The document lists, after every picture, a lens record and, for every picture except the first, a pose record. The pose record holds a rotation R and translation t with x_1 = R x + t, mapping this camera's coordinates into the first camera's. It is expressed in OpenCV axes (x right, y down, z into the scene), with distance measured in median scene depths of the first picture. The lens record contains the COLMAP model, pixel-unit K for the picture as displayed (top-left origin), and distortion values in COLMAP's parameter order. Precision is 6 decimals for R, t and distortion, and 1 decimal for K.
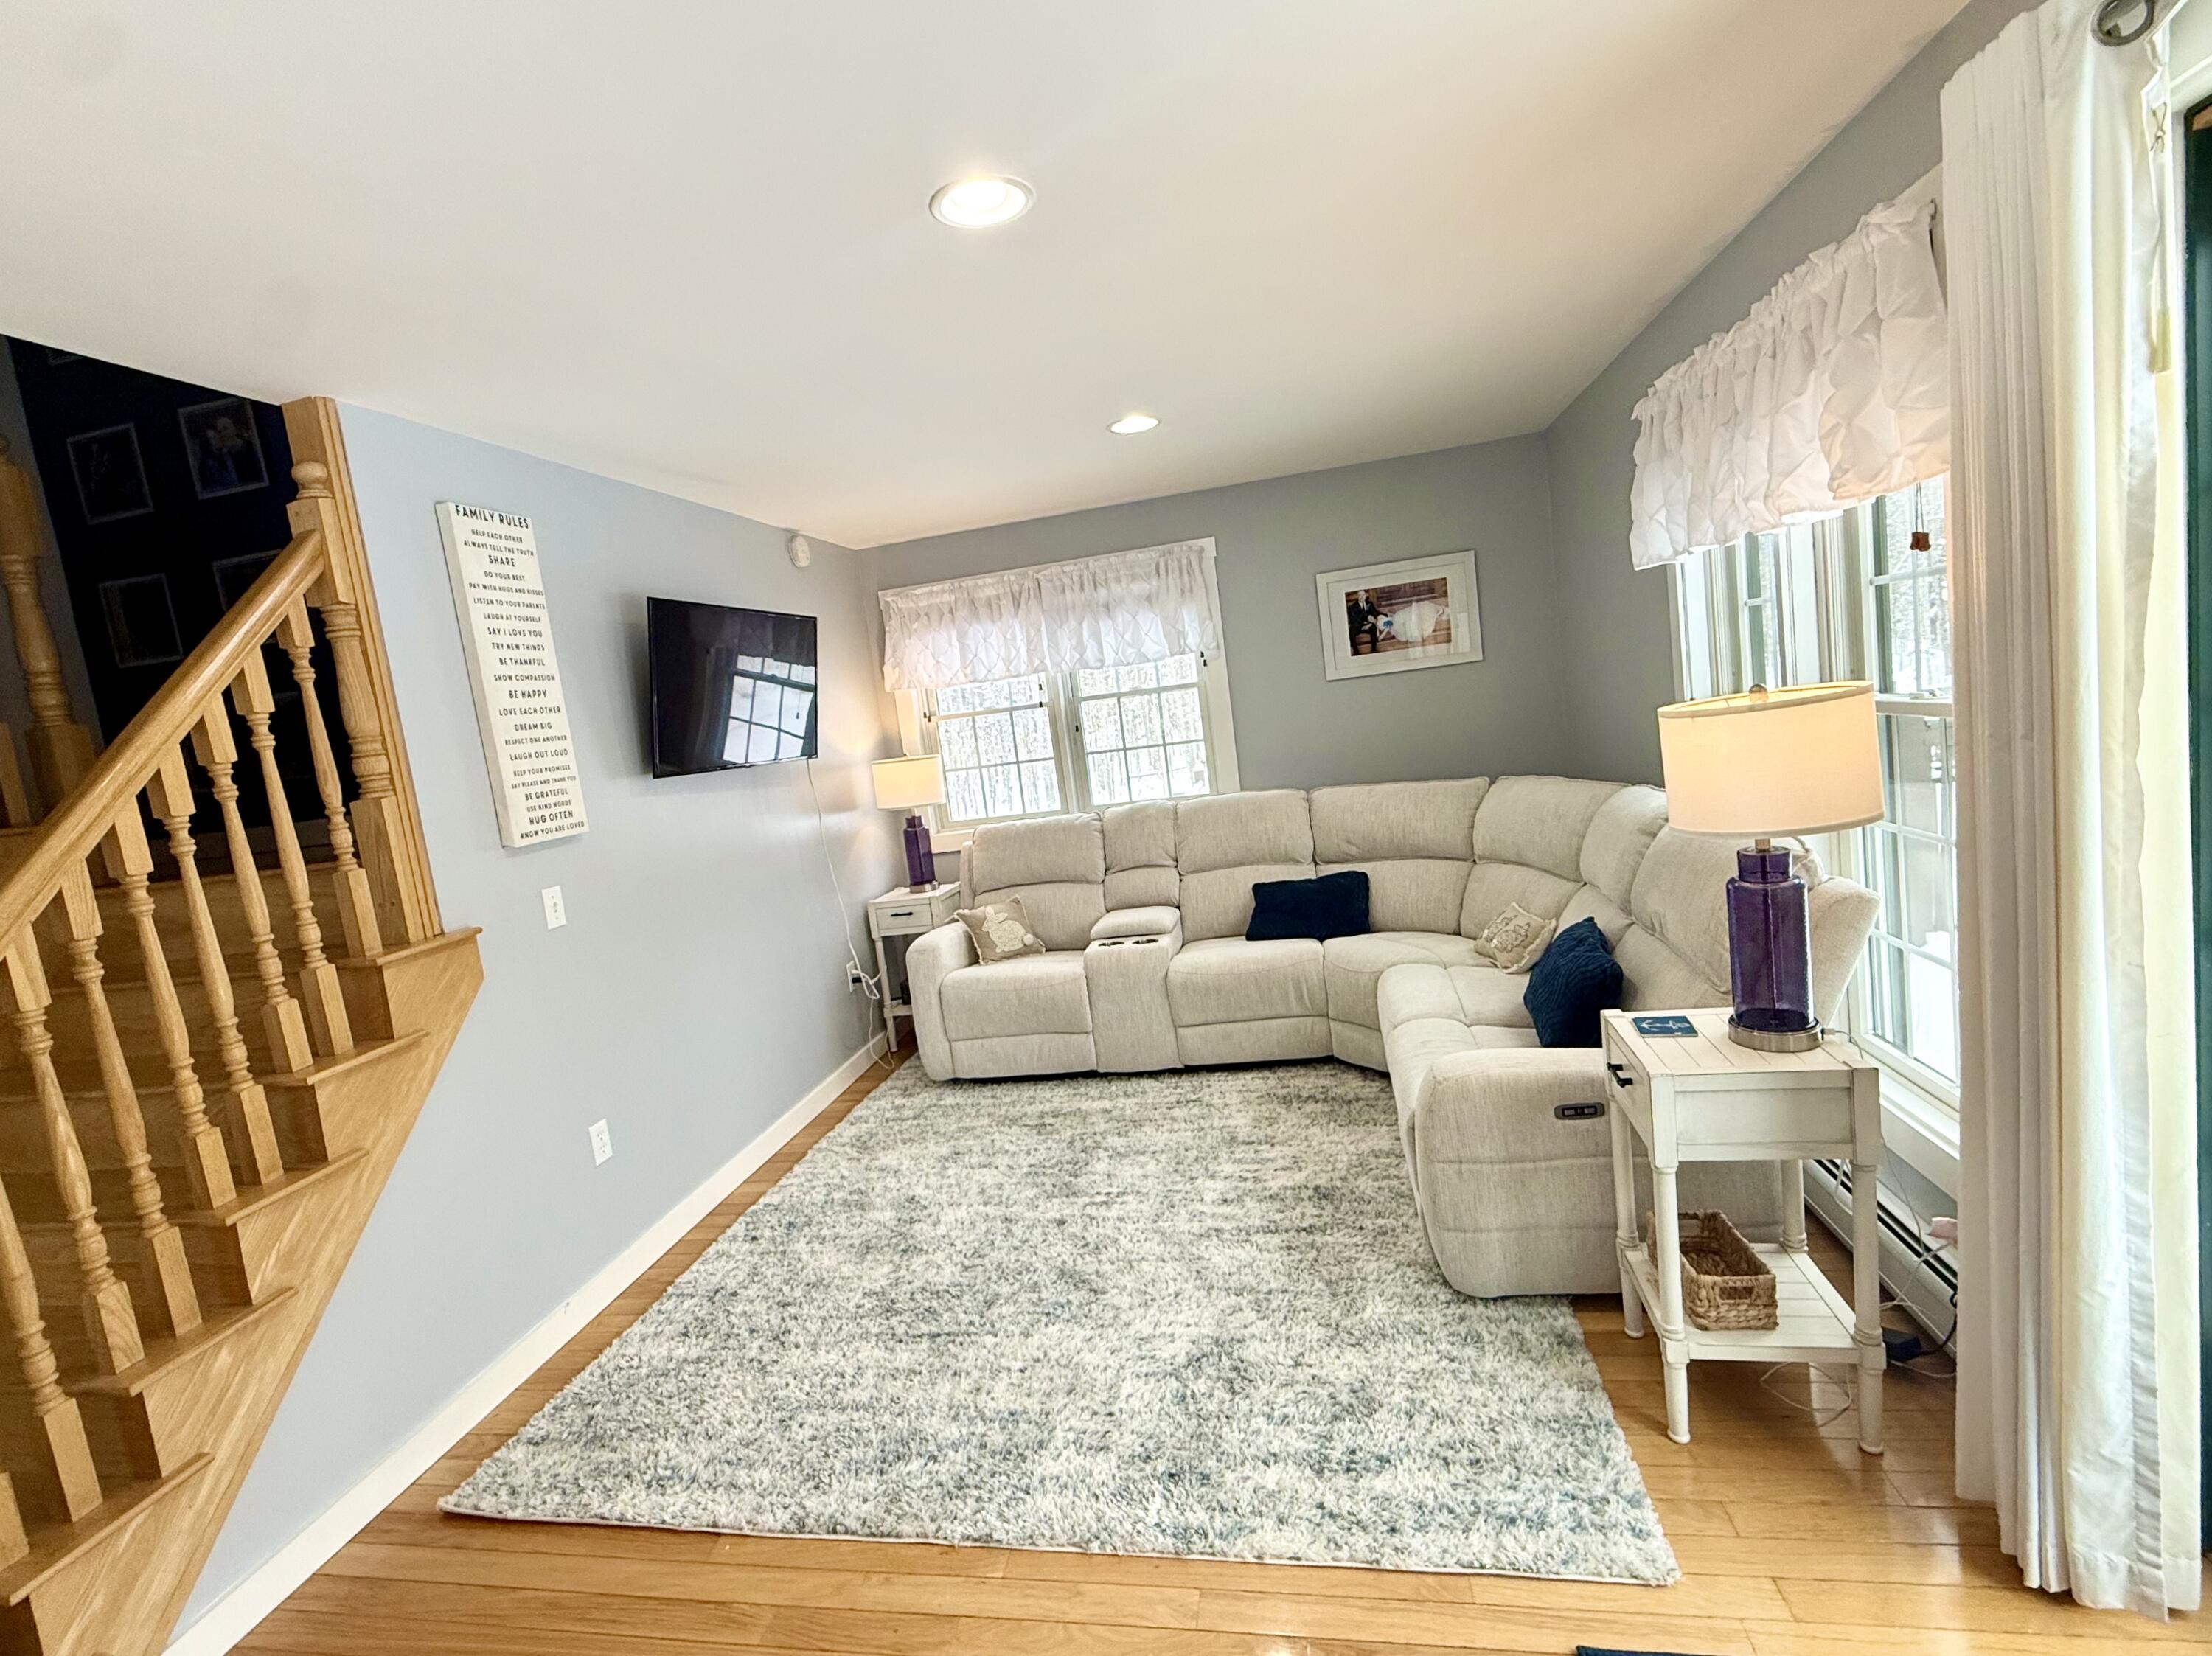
lens RADIAL K [[1028.7, 0, 1102.7], [0, 1028.7, 820.6], [0, 0, 1]] dist [0.028866, -0.000252]
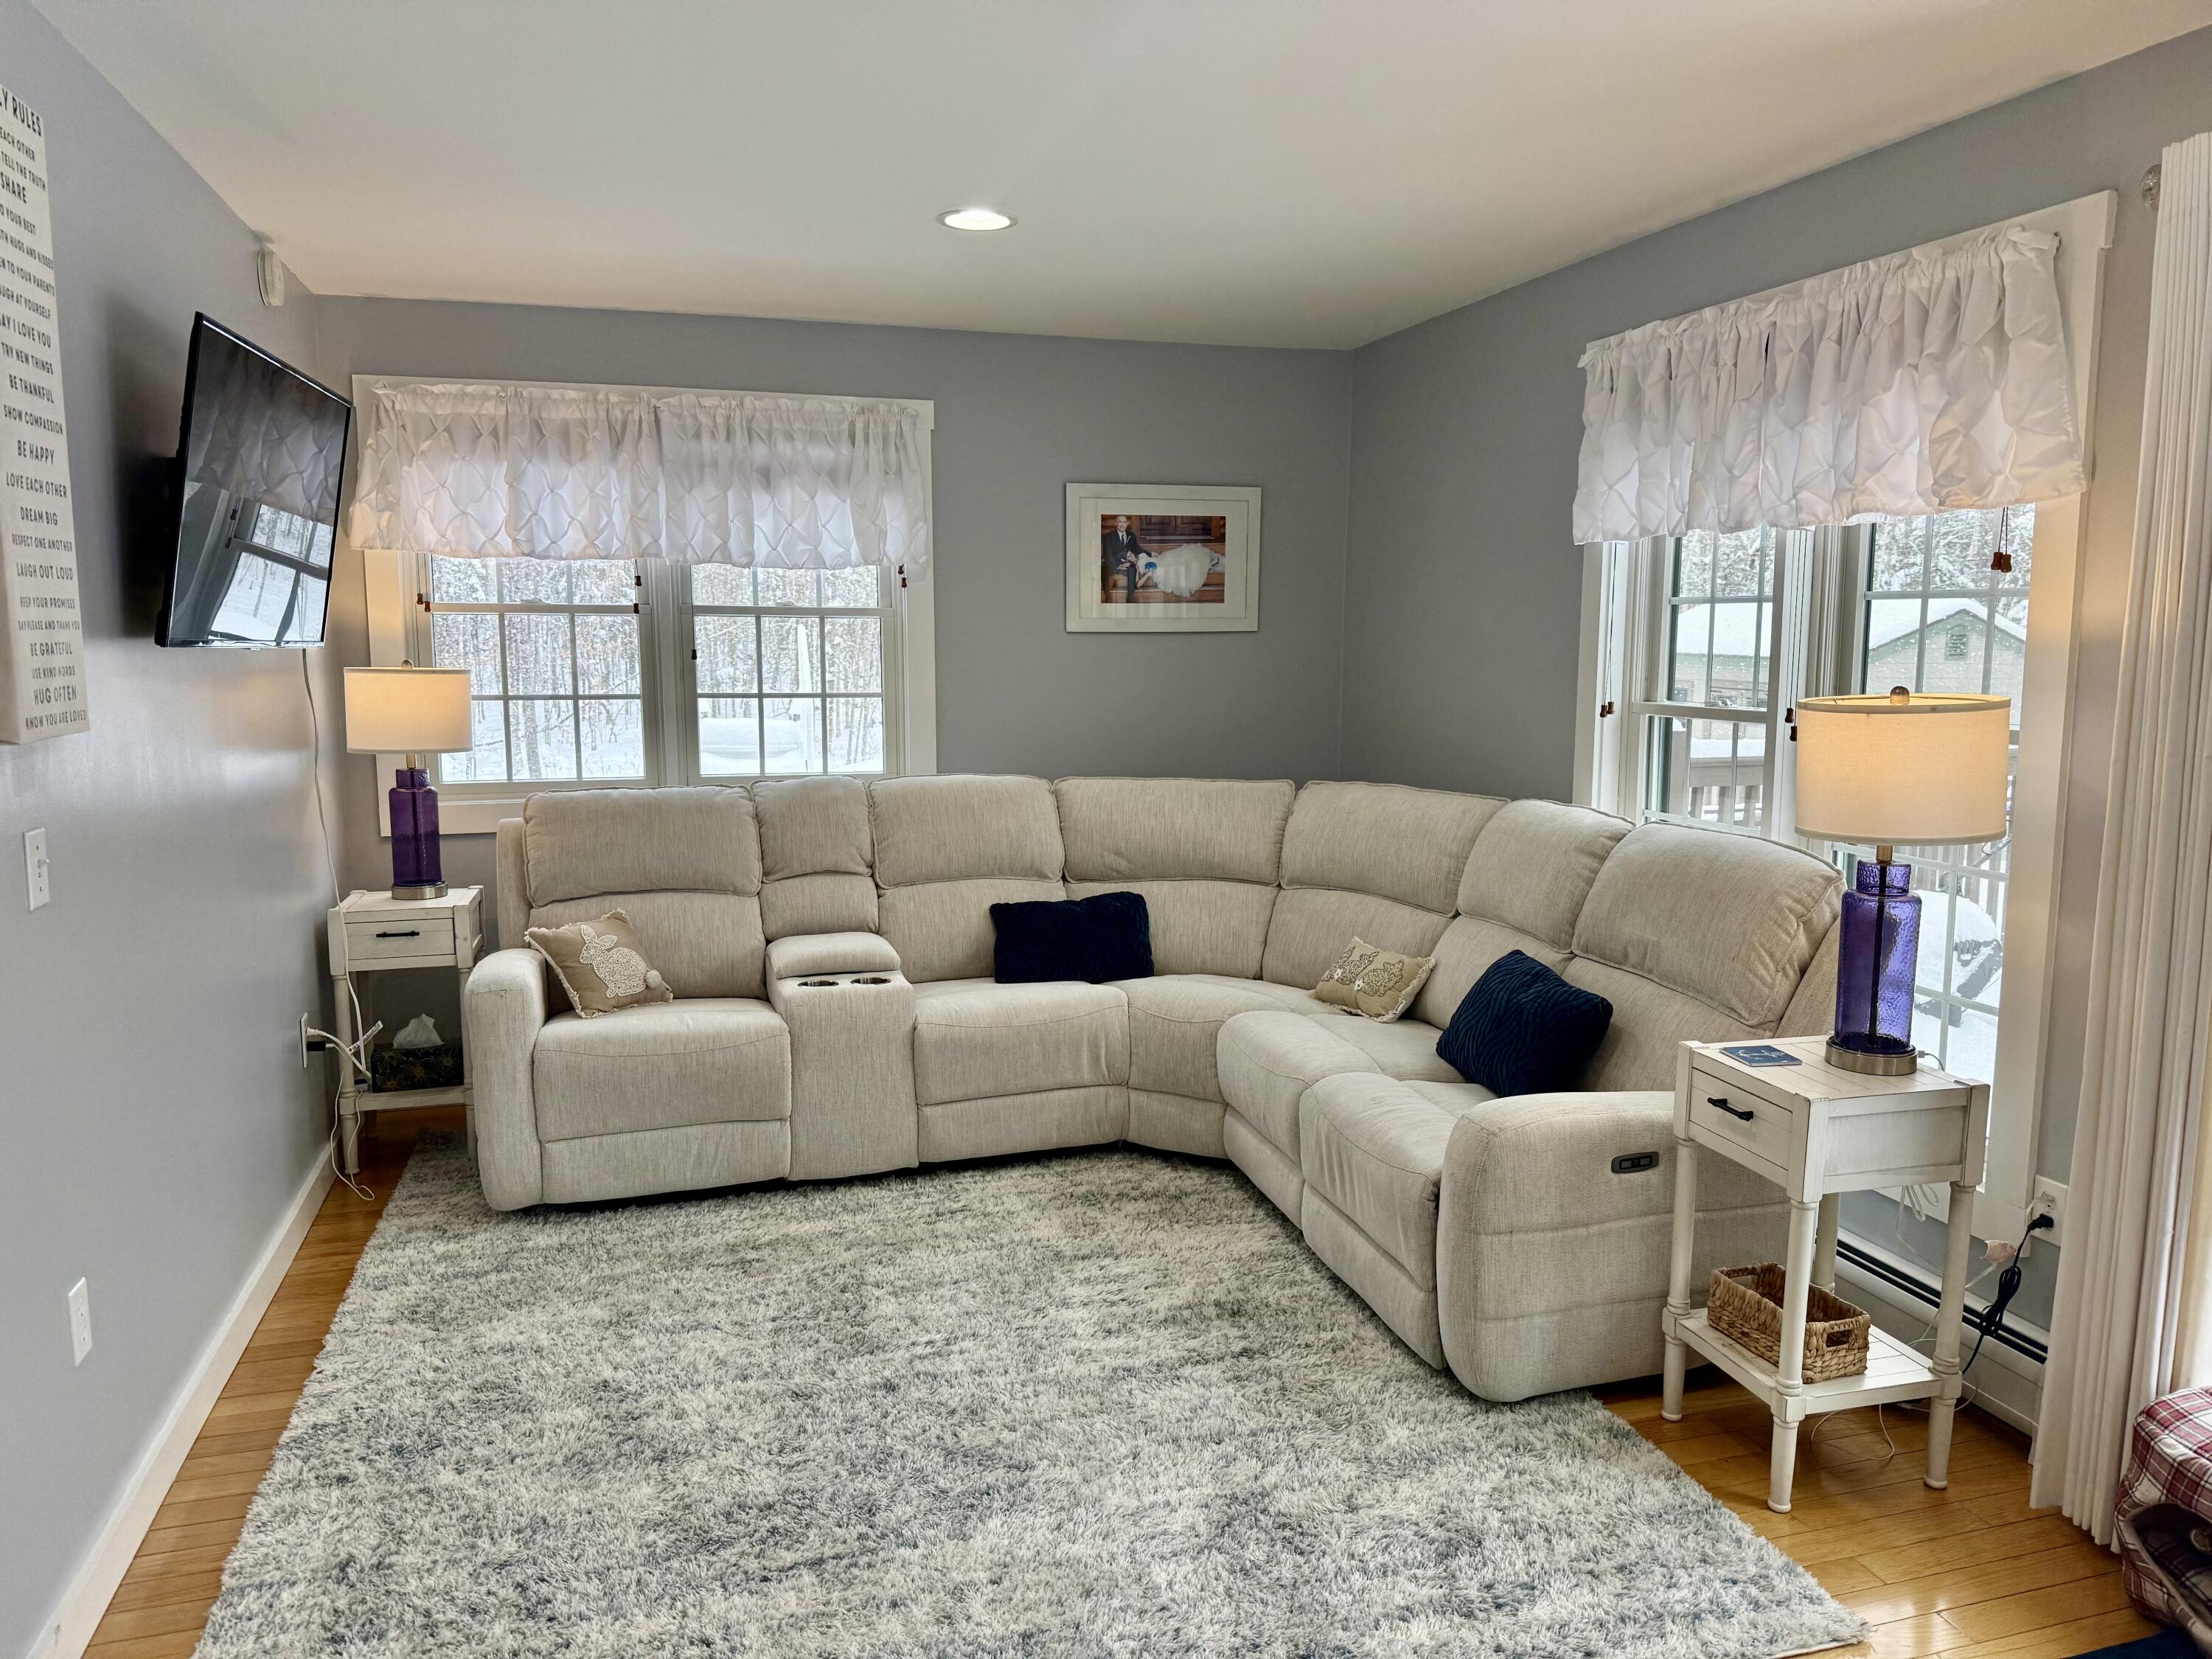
lens RADIAL K [[1540.4, 0, 1106.0], [0, 1540.4, 829.5], [0, 0, 1]] dist [0.099123, -0.119404]
pose [[0.878052, 0.067557, 0.473772, -0.319417], [-0.060942, 0.997711, -0.029322, 0.040406], [-0.474669, -0.003126, 0.880159, 0.041770]]
